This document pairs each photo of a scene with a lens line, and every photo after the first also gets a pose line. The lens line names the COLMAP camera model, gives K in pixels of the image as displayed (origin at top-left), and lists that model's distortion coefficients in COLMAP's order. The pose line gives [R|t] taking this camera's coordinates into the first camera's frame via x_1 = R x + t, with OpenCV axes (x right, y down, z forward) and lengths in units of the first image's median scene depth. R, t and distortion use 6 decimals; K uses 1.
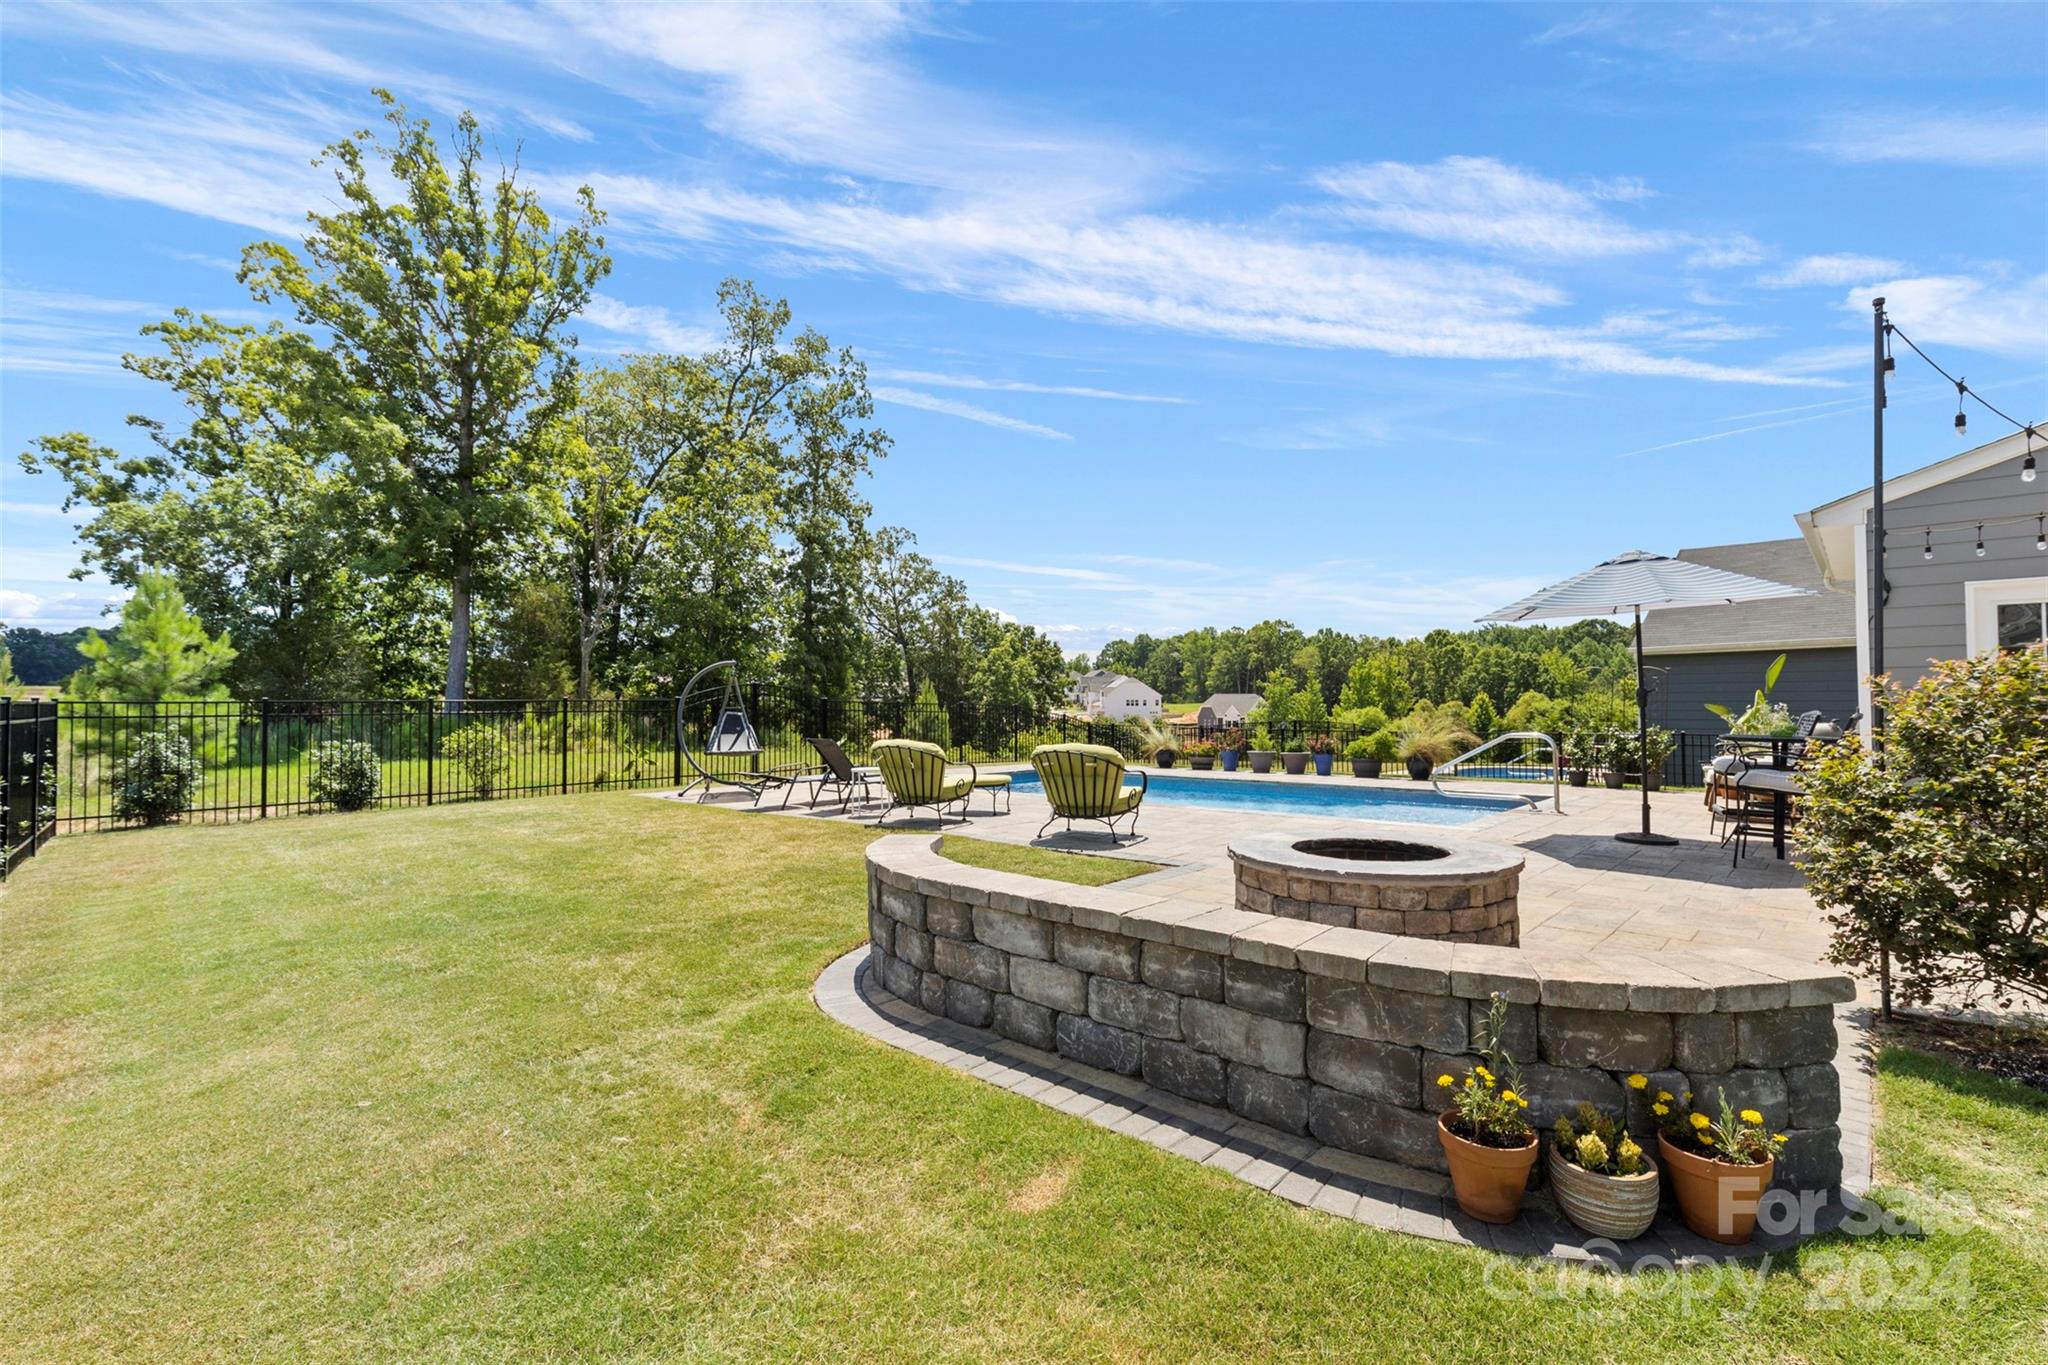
lens RADIAL K [[911.6, 0, 1013.5], [0, 911.6, 694.9], [0, 0, 1]] dist [-0.000682, -0.000427]
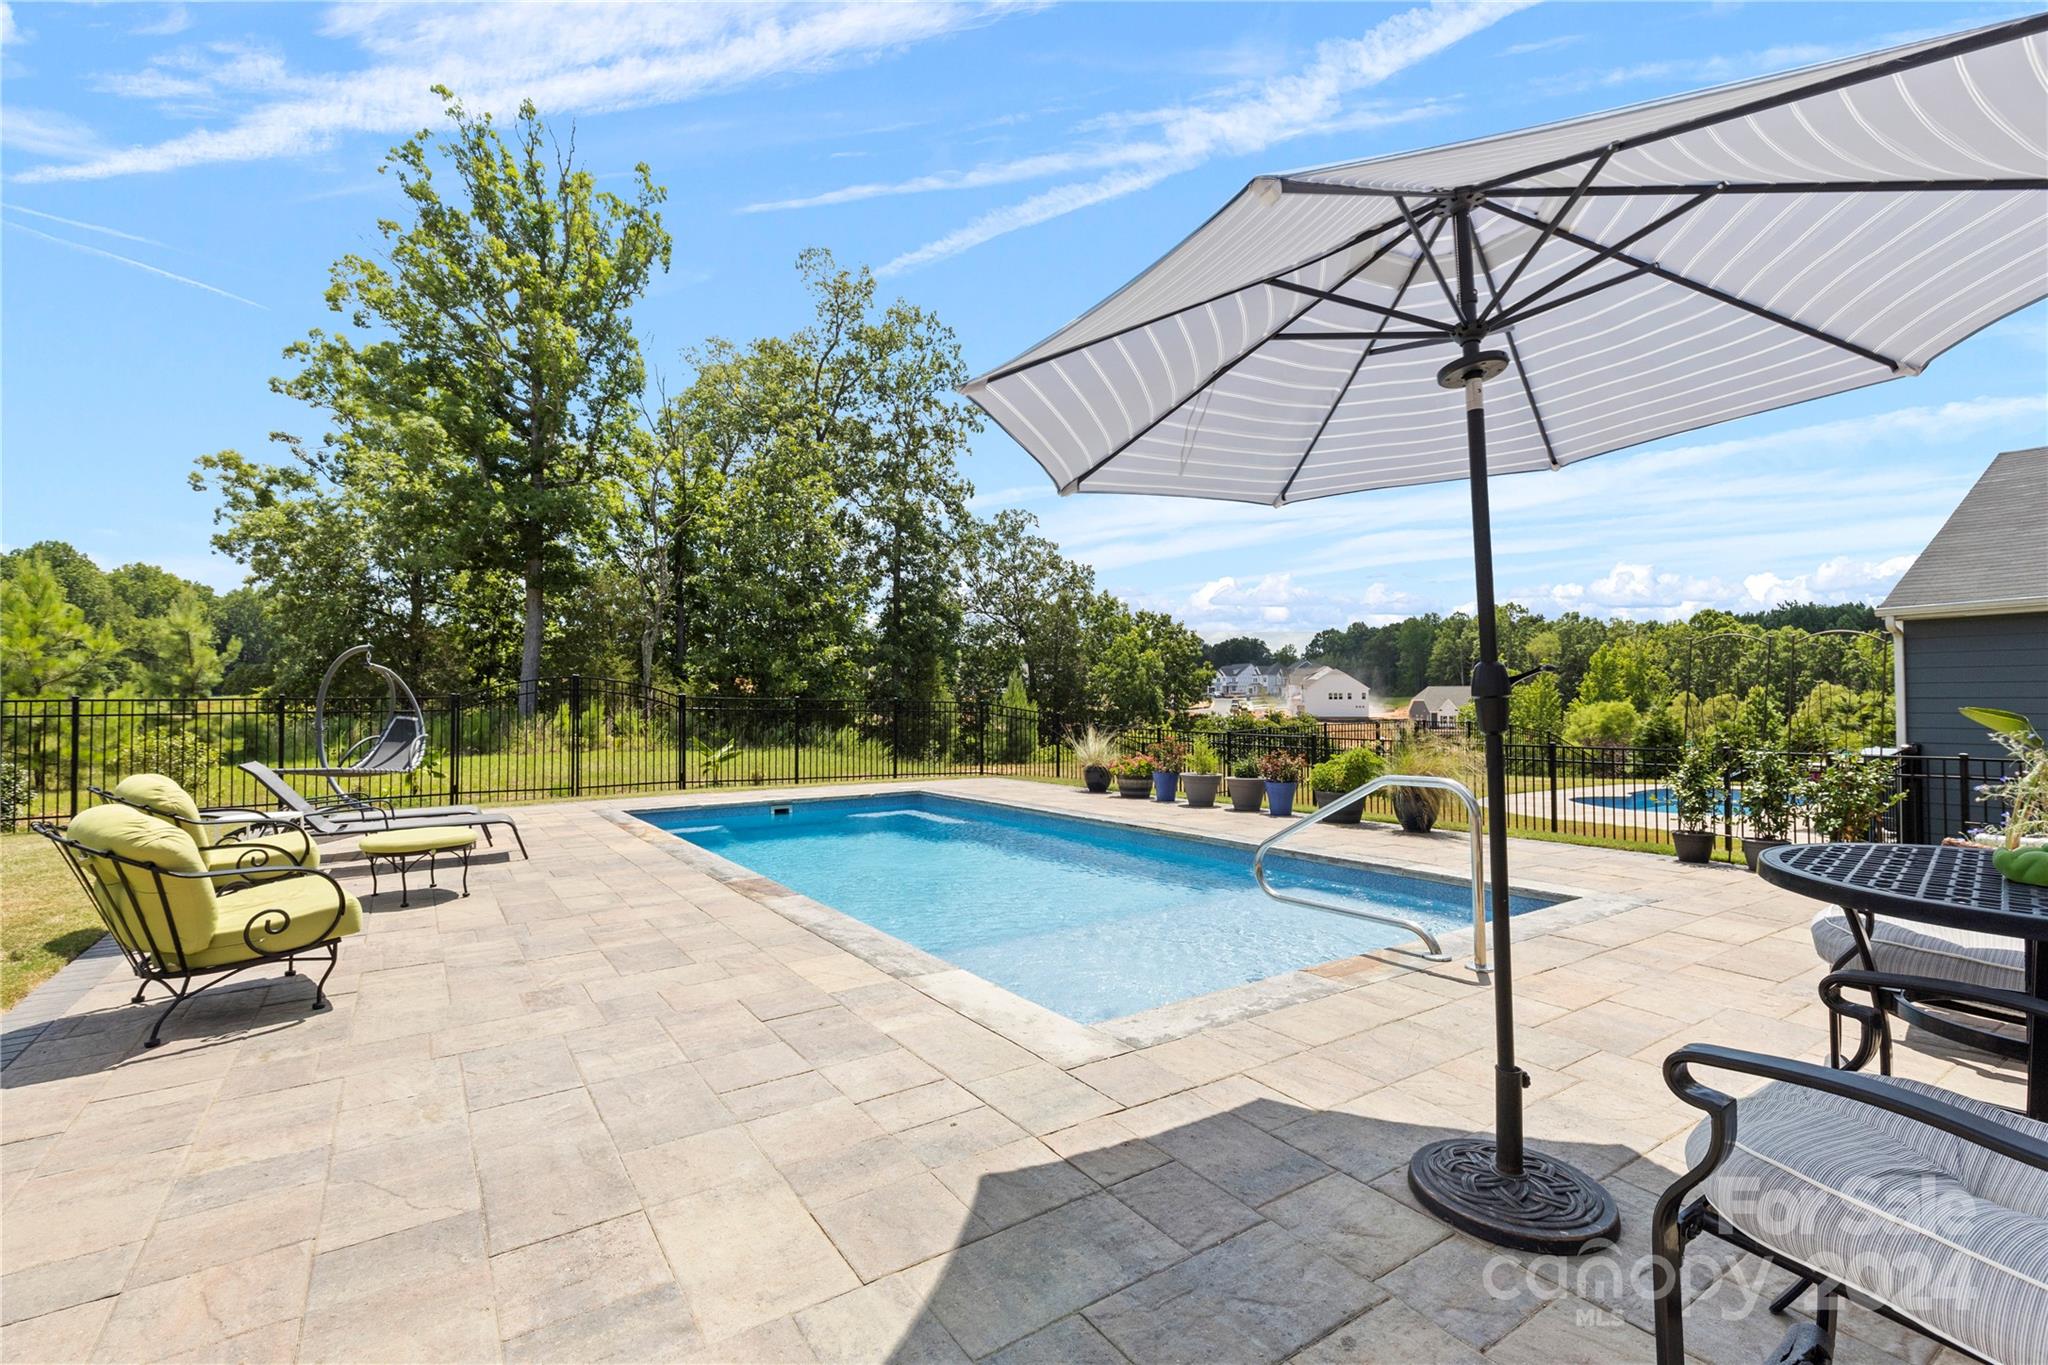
lens RADIAL K [[911.6, 0, 1013.5], [0, 911.6, 694.9], [0, 0, 1]] dist [-0.000682, -0.000427]
pose [[0.975047, -0.001789, -0.221990, 0.095398], [0.003388, 0.999971, 0.006824, -0.000329], [0.221971, -0.007406, 0.975025, 0.107614]]
